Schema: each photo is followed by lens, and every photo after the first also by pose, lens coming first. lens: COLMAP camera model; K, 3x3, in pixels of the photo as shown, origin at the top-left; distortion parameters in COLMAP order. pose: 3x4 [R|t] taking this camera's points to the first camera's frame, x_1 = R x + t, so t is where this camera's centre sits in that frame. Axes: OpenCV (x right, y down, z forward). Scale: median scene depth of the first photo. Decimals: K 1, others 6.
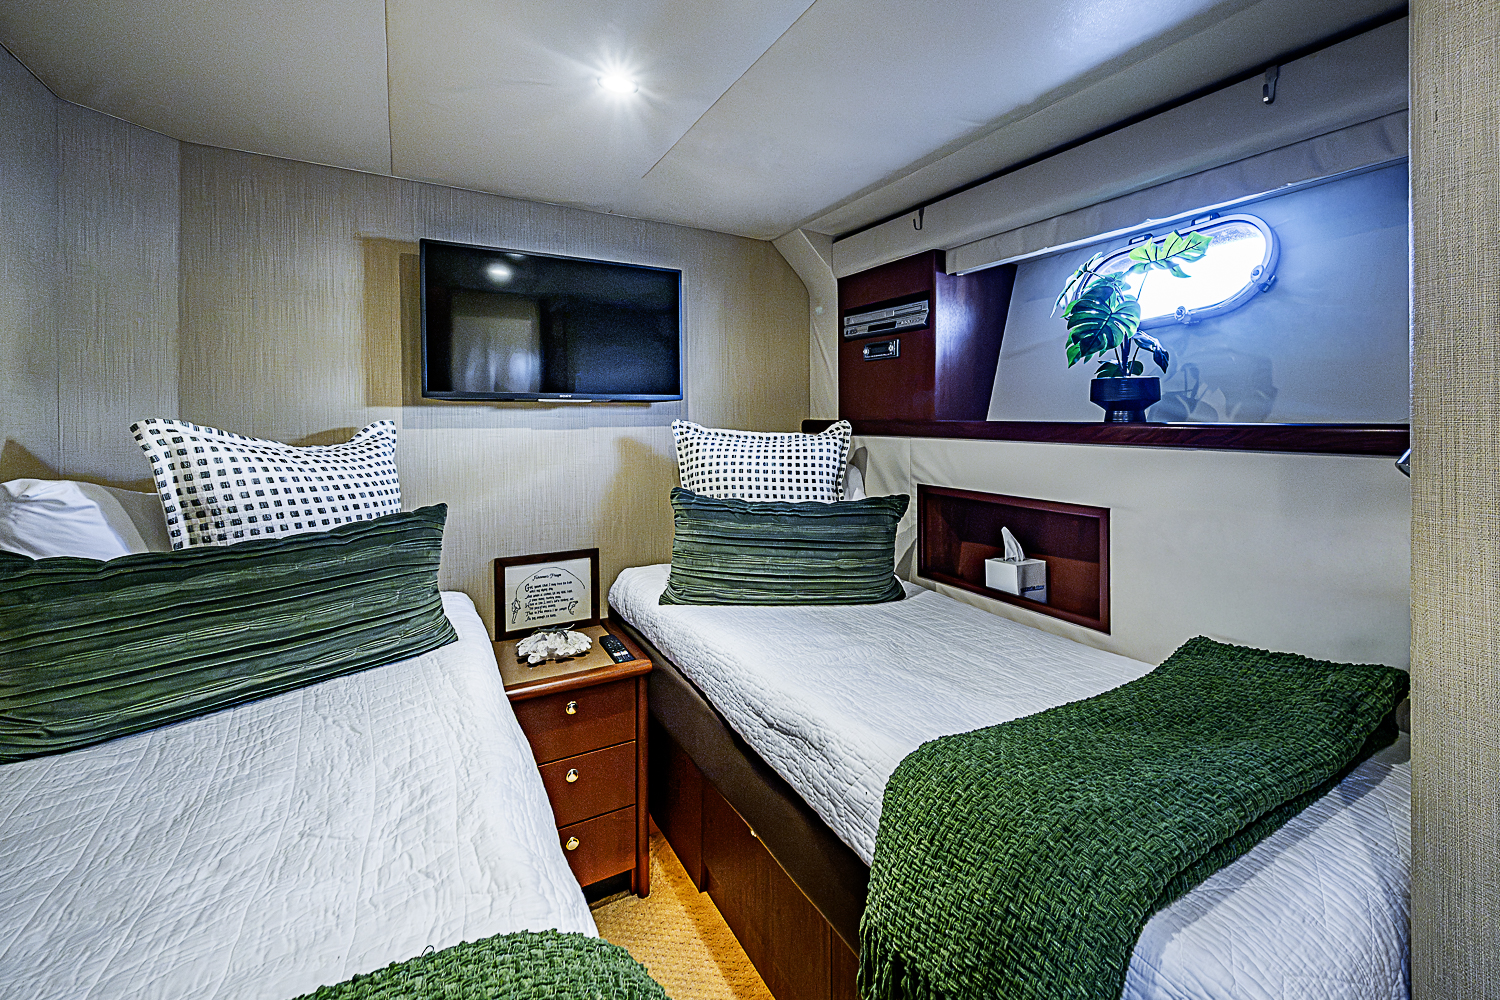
lens RADIAL K [[595.7, 0, 744.9], [0, 595.7, 436.9], [0, 0, 1]] dist [-0.000113, -0.000232]
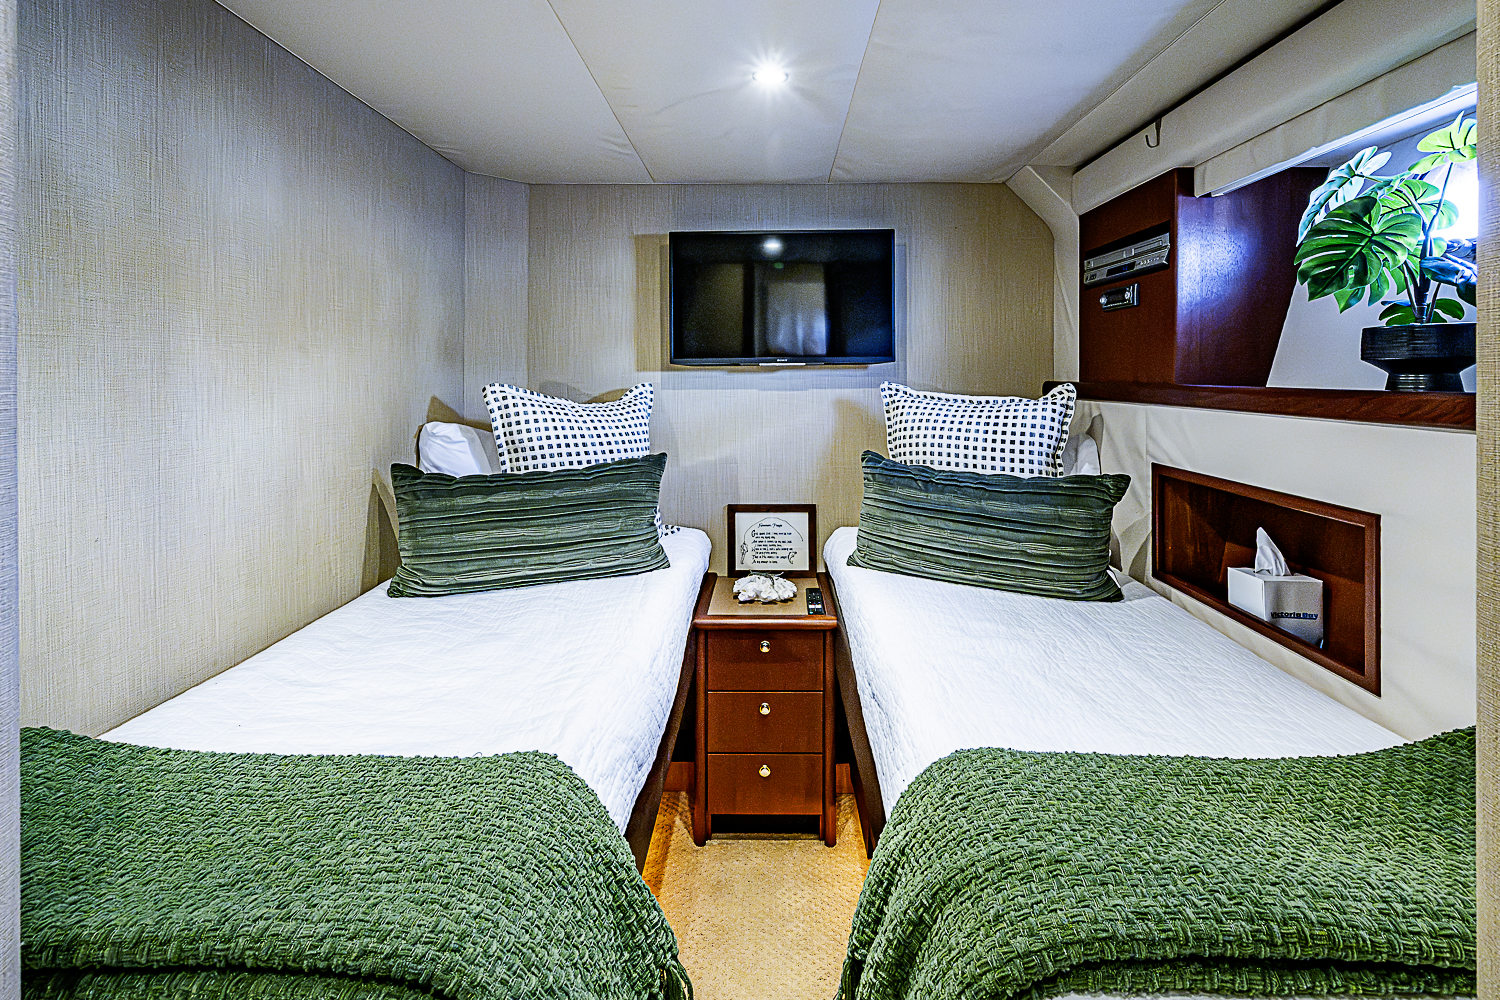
lens RADIAL K [[595.7, 0, 716.8], [0, 595.7, 394.9], [0, 0, 1]] dist [-0.000113, -0.000232]
pose [[0.865463, 0.008918, -0.500894, 0.184744], [-0.009207, 0.999956, 0.001895, -0.008933], [0.500888, 0.002972, 0.865507, 0.008598]]
